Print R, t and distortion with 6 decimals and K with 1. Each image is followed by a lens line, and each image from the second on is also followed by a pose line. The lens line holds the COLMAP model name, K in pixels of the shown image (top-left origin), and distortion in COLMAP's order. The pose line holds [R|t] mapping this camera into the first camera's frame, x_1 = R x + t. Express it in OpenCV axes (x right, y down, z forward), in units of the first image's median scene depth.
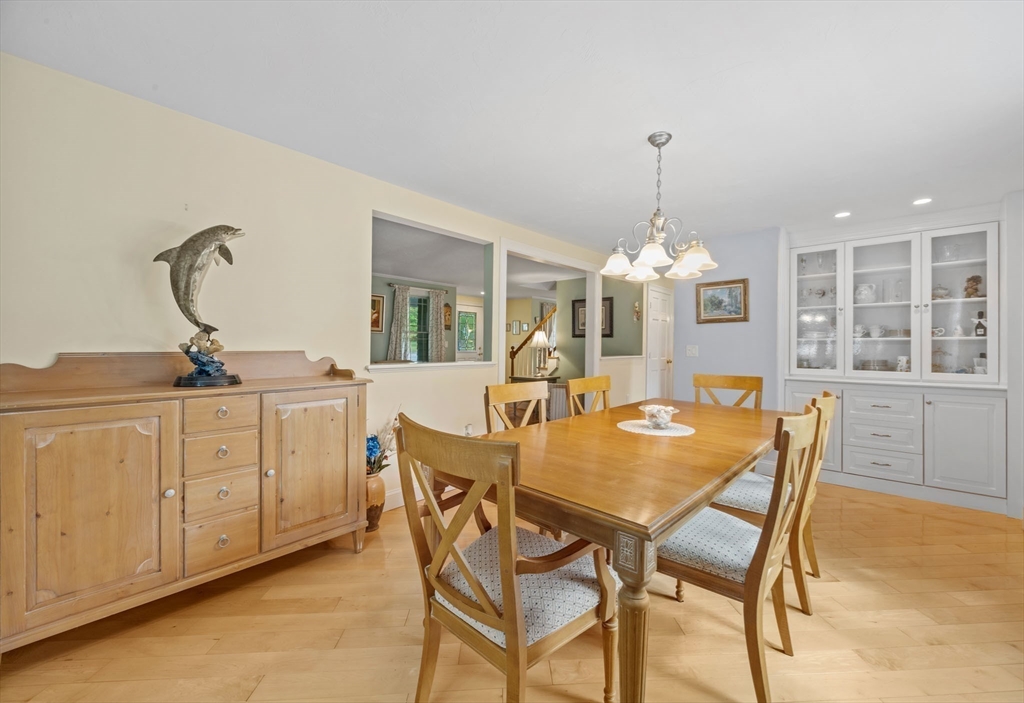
lens RADIAL K [[409.2, 0, 511.3], [0, 409.2, 345.4], [0, 0, 1]] dist [-0.012575, 0.000080]
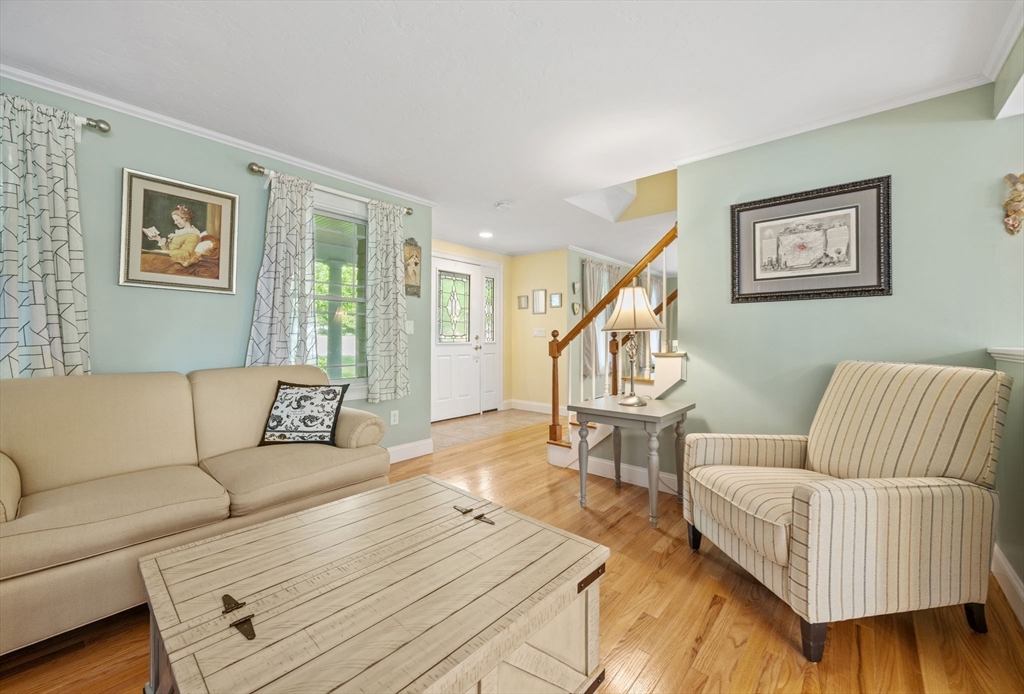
lens RADIAL K [[398.7, 0, 512.3], [0, 398.7, 336.3], [0, 0, 1]] dist [-0.003228, -0.000253]
pose [[0.998835, -0.007818, 0.047626, -0.070436], [0.008253, 0.999926, -0.008955, 0.013302], [-0.047552, 0.009337, 0.998825, 0.592662]]
